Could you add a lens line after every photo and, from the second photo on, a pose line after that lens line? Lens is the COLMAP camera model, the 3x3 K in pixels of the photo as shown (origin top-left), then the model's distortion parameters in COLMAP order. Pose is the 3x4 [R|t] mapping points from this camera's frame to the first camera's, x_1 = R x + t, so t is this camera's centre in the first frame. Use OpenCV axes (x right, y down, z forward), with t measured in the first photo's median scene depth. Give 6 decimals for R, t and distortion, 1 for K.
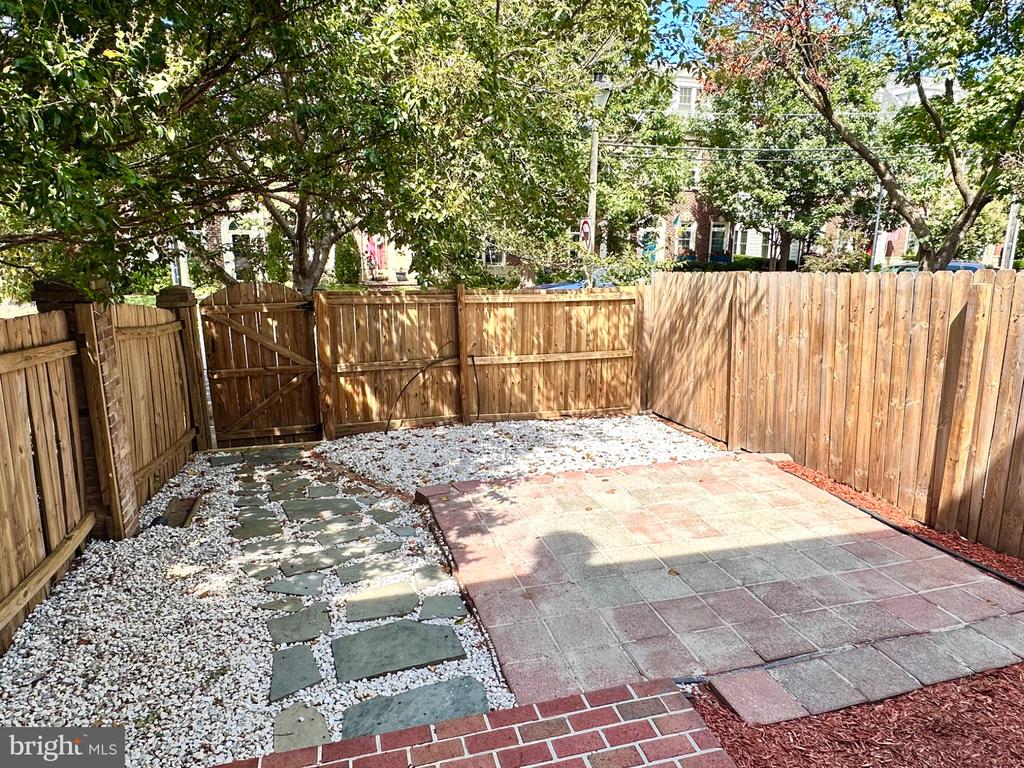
lens RADIAL K [[662.2, 0, 500.8], [0, 662.2, 383.3], [0, 0, 1]] dist [0.000380, 0.003201]
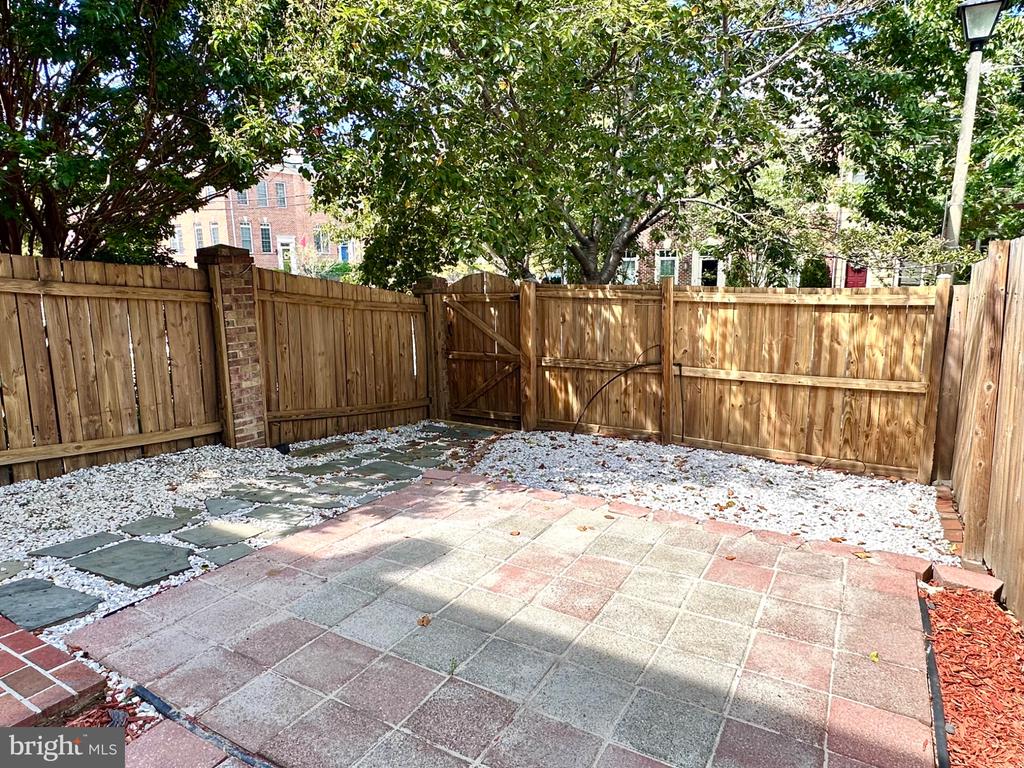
lens RADIAL K [[641.2, 0, 505.2], [0, 641.2, 386.2], [0, 0, 1]] dist [0.001844, 0.003288]
pose [[0.684646, 0.118711, -0.719143, 0.411466], [-0.152239, 0.988176, 0.018185, 0.005048], [0.712799, 0.097031, 0.694624, 0.291691]]
